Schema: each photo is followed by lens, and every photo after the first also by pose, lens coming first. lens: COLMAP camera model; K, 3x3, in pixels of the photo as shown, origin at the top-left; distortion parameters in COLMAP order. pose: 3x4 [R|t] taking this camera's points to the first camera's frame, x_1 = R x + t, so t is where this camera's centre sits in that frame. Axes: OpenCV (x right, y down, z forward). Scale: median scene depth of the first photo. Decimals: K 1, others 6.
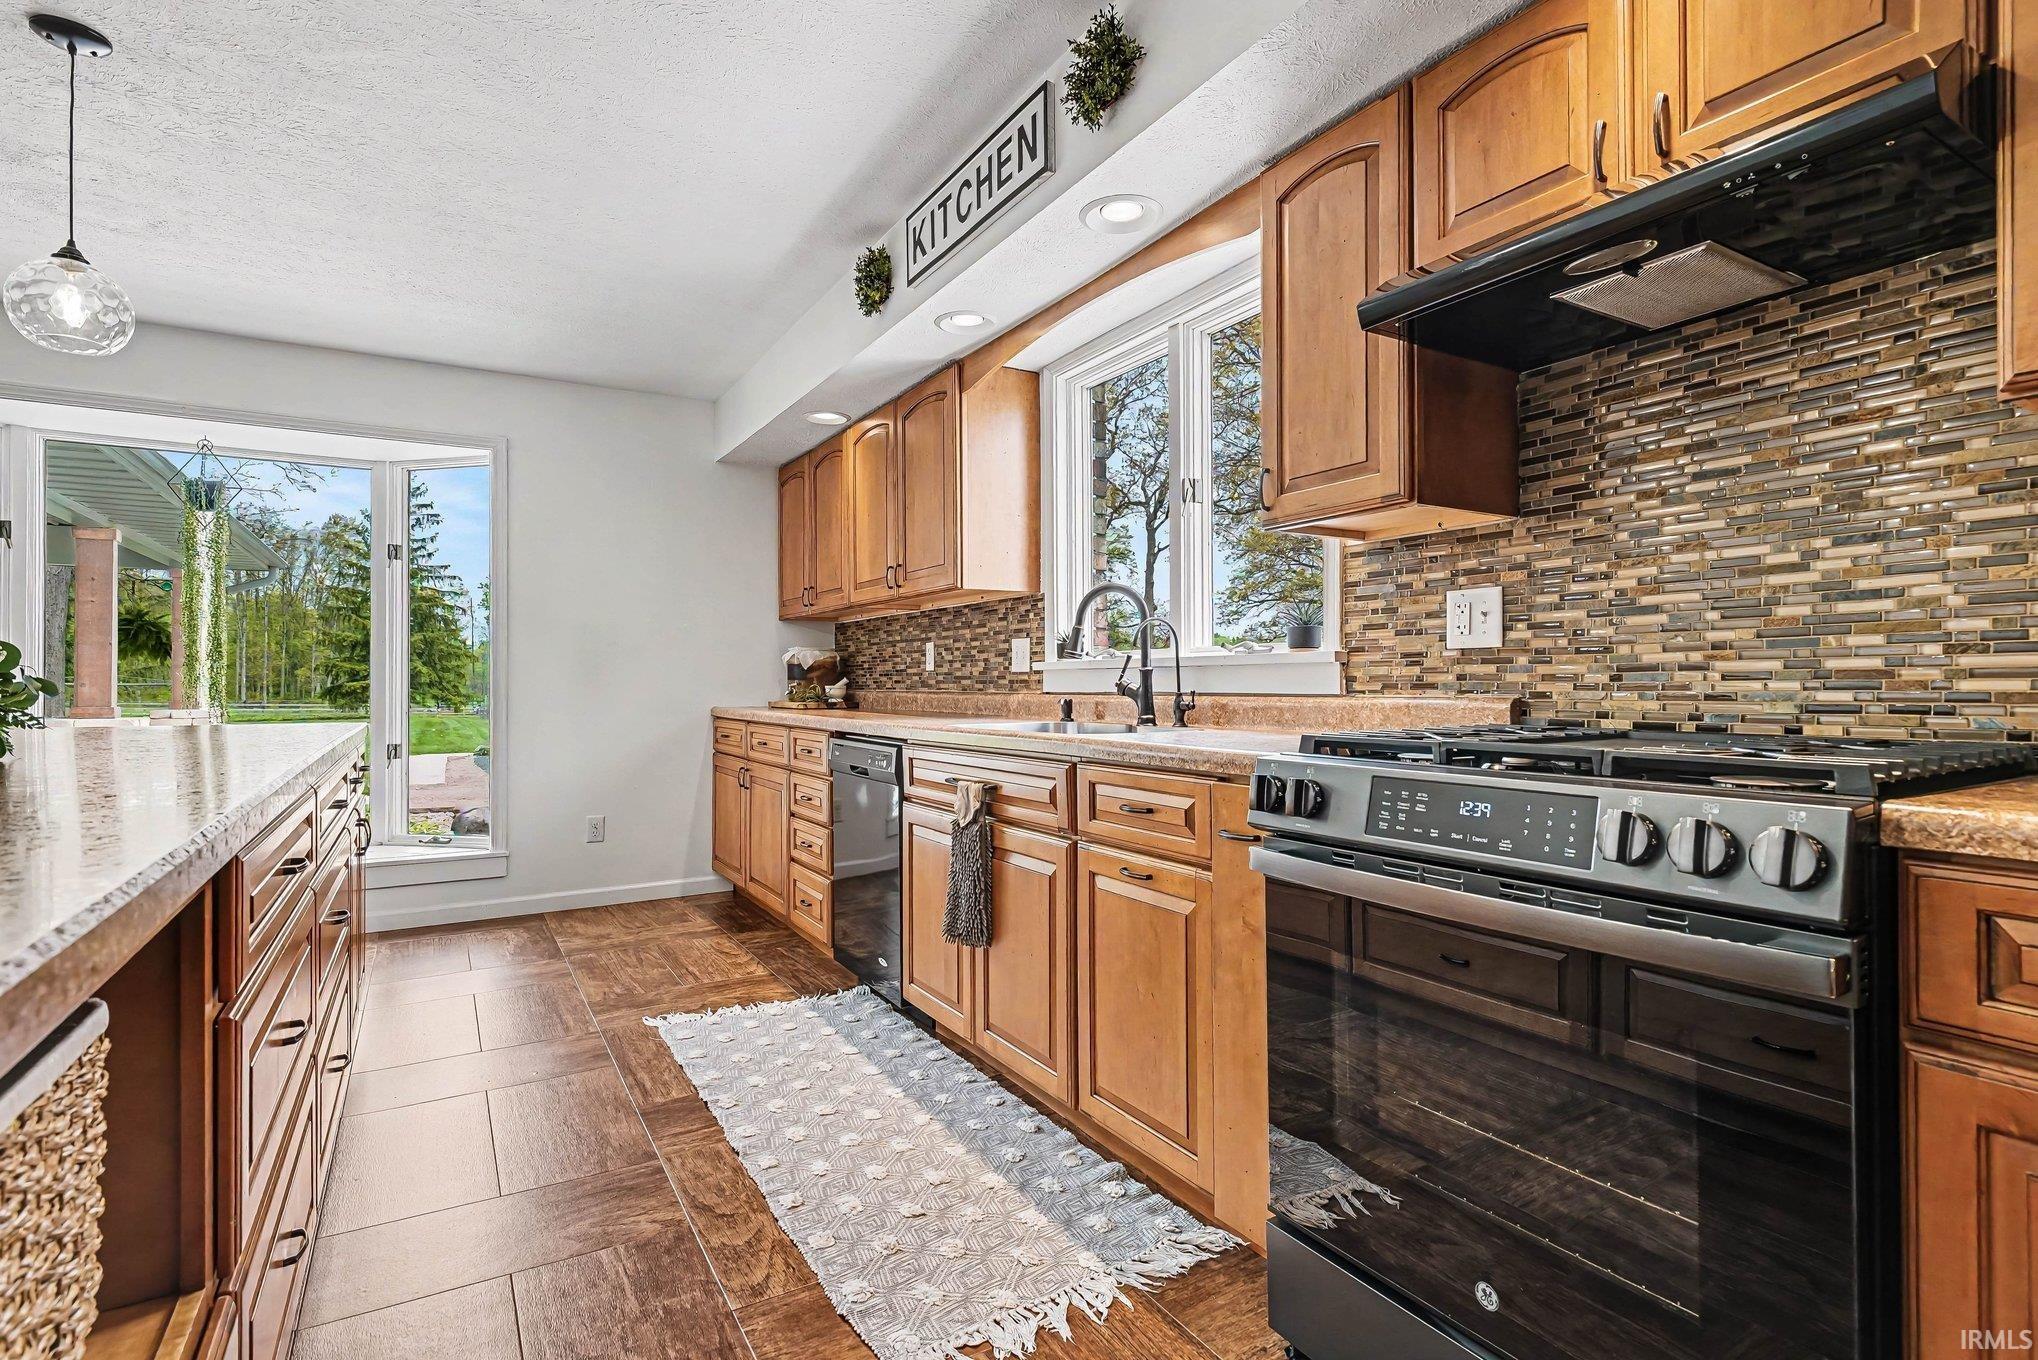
lens RADIAL K [[982.0, 0, 1059.5], [0, 982.0, 670.2], [0, 0, 1]] dist [-0.008308, 0.000362]
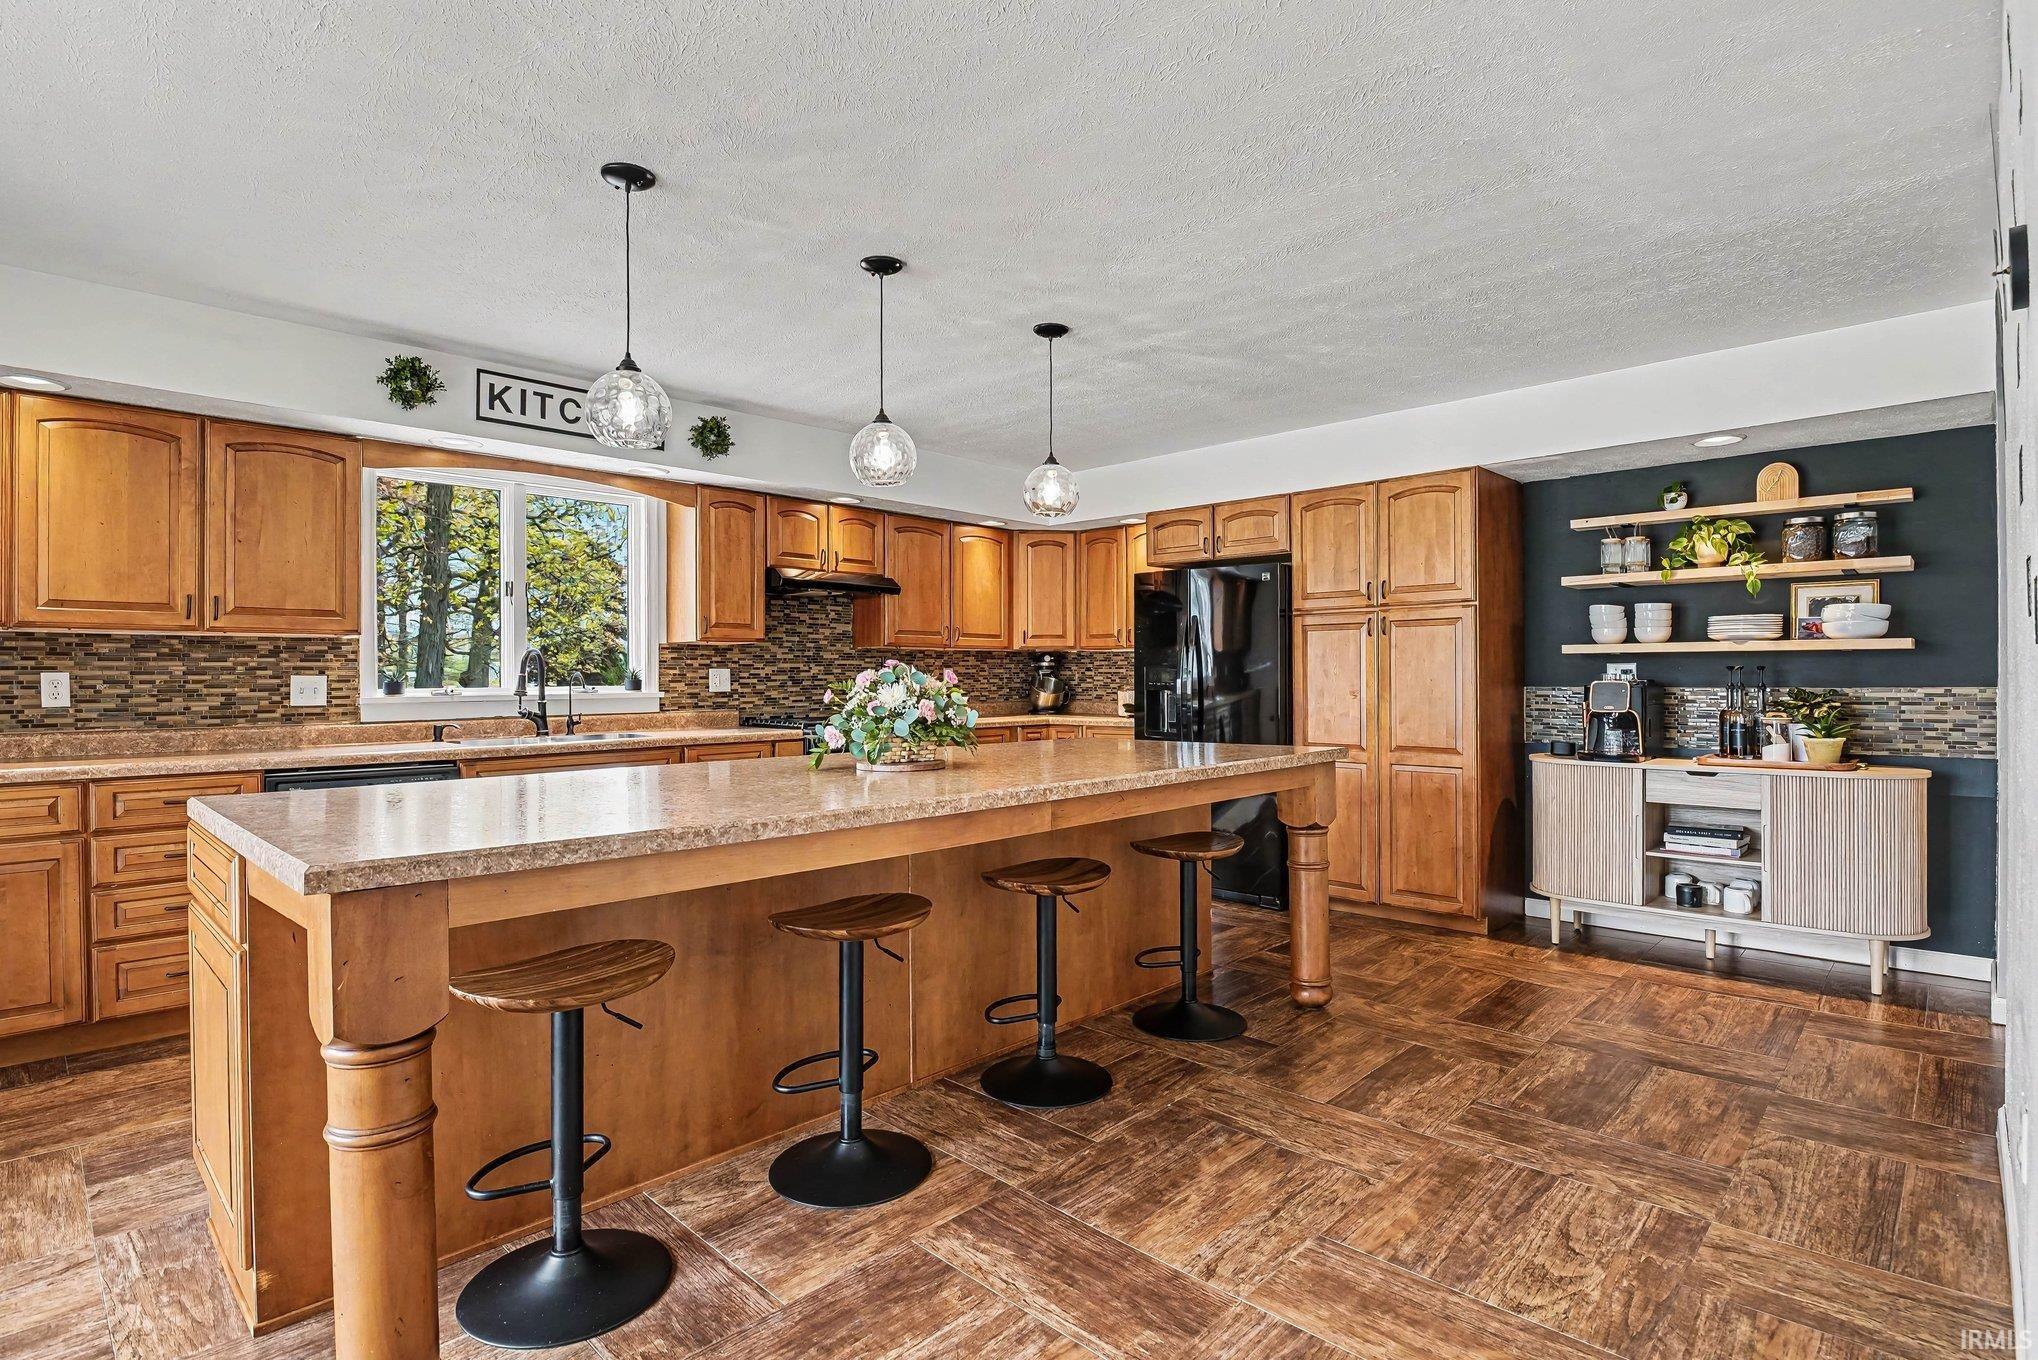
lens RADIAL K [[982.0, 0, 1030.0], [0, 982.0, 675.6], [0, 0, 1]] dist [-0.008308, 0.000362]
pose [[-0.248467, -0.000845, 0.968640, -2.035832], [-0.011245, 0.999935, -0.002012, -0.060698], [-0.968575, -0.011393, -0.248460, 0.745741]]
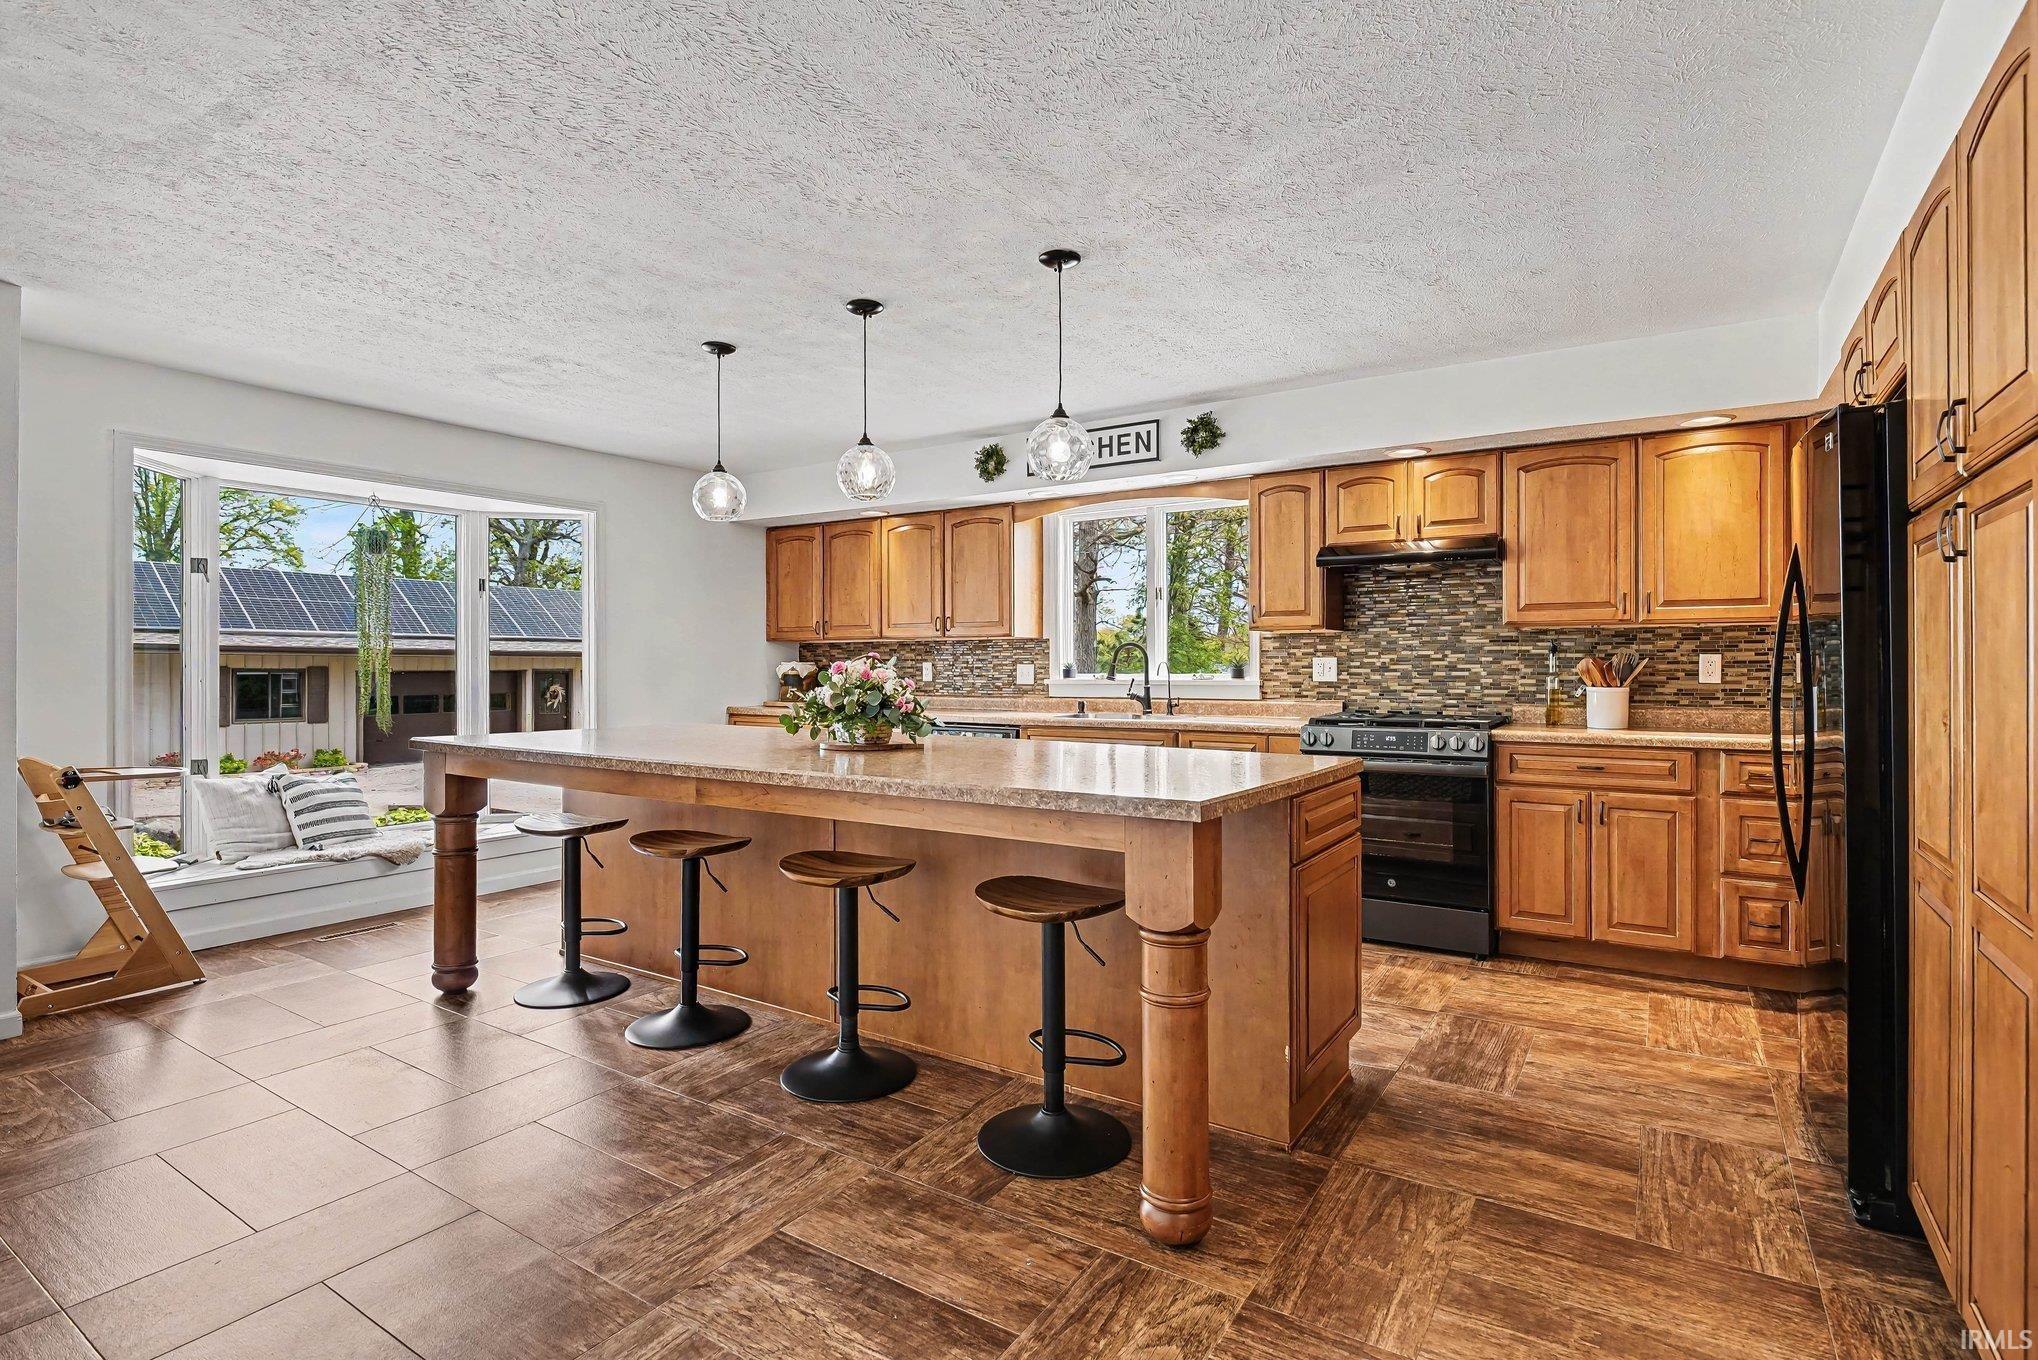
lens RADIAL K [[982.0, 0, 1059.0], [0, 982.0, 661.1], [0, 0, 1]] dist [-0.008308, 0.000362]
pose [[0.894483, -0.000126, 0.447103, -1.144852], [-0.004653, 0.999943, 0.009590, -0.083528], [-0.447079, -0.010659, 0.894431, -0.822757]]
